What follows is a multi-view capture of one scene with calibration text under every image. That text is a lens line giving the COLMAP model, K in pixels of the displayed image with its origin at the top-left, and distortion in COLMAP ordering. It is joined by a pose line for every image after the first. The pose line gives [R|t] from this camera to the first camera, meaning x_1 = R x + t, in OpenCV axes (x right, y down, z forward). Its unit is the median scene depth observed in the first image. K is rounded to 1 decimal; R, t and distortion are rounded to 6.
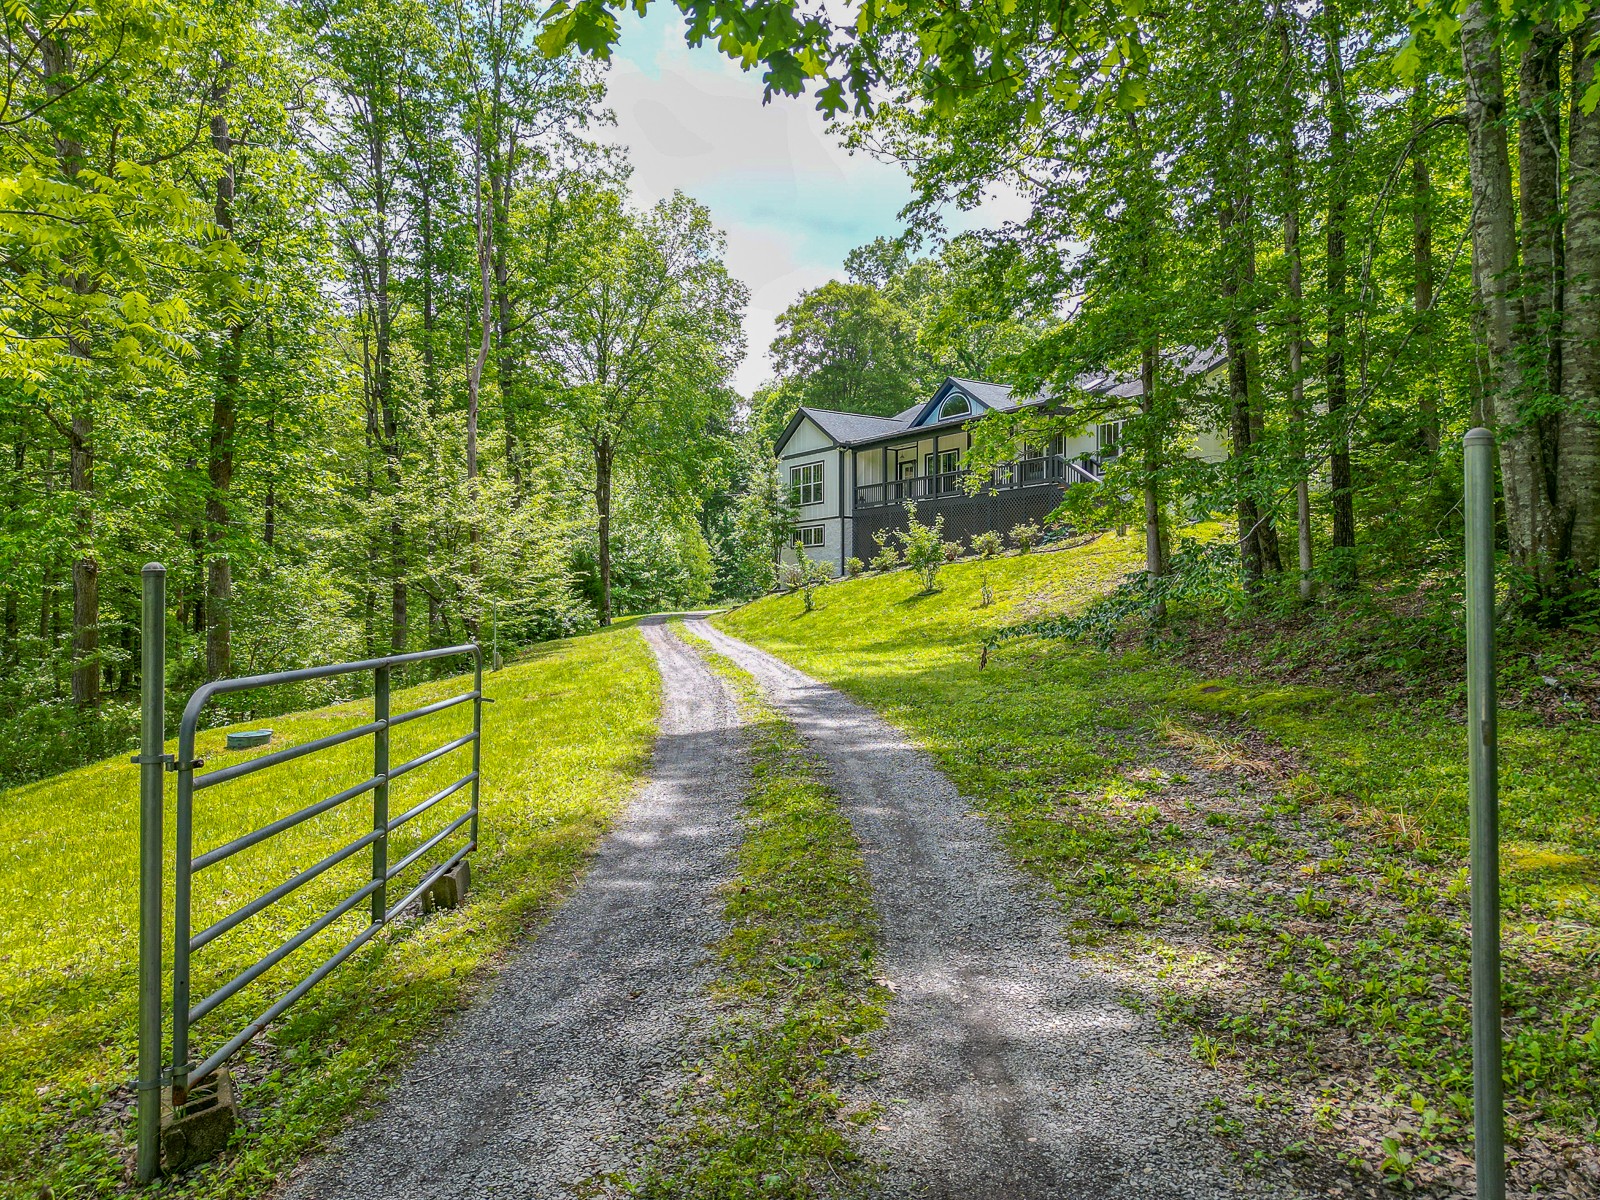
lens RADIAL K [[1063.6, 0, 800.0], [0, 1063.6, 600.0], [0, 0, 1]] dist [-0.001442, -0.000609]
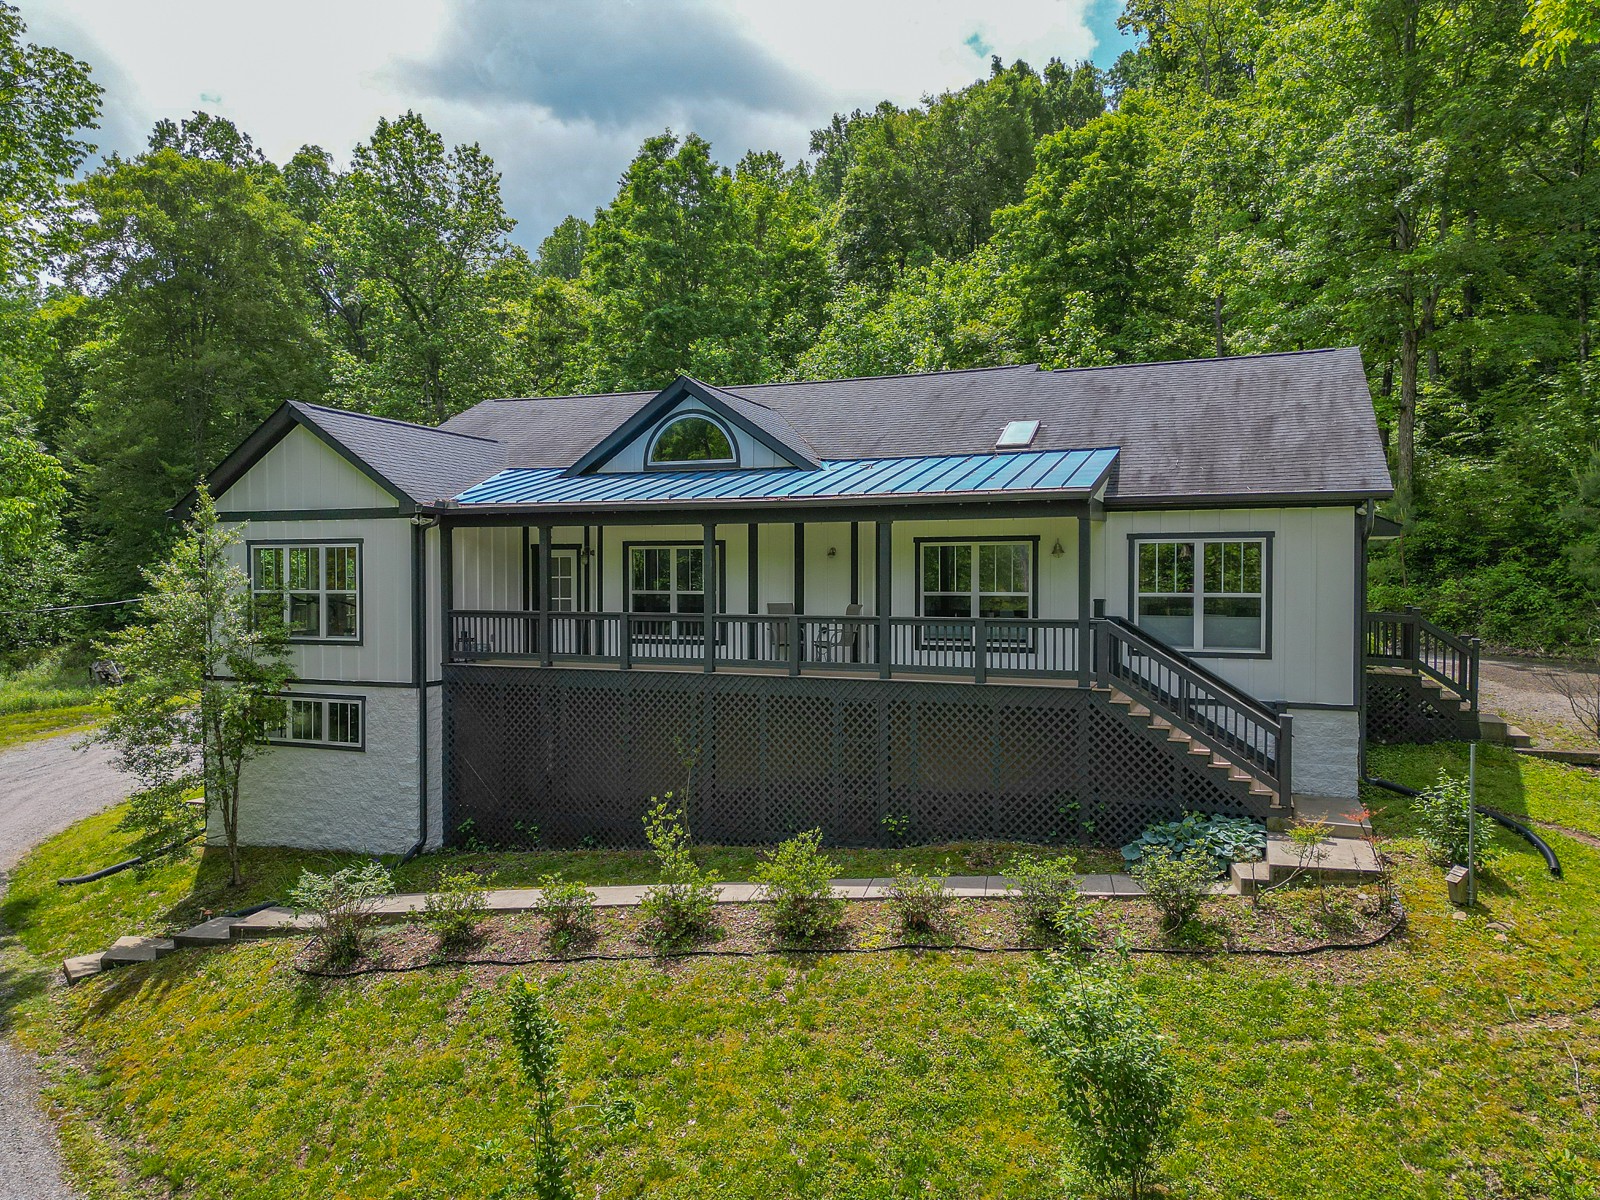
lens RADIAL K [[1063.6, 0, 800.0], [0, 1063.6, 600.0], [0, 0, 1]] dist [-0.001442, -0.000609]
pose [[0.813439, -0.018685, 0.581350, -0.077708], [-0.003133, 0.999329, 0.036503, -0.122602], [-0.581641, -0.031514, 0.812835, 0.563304]]
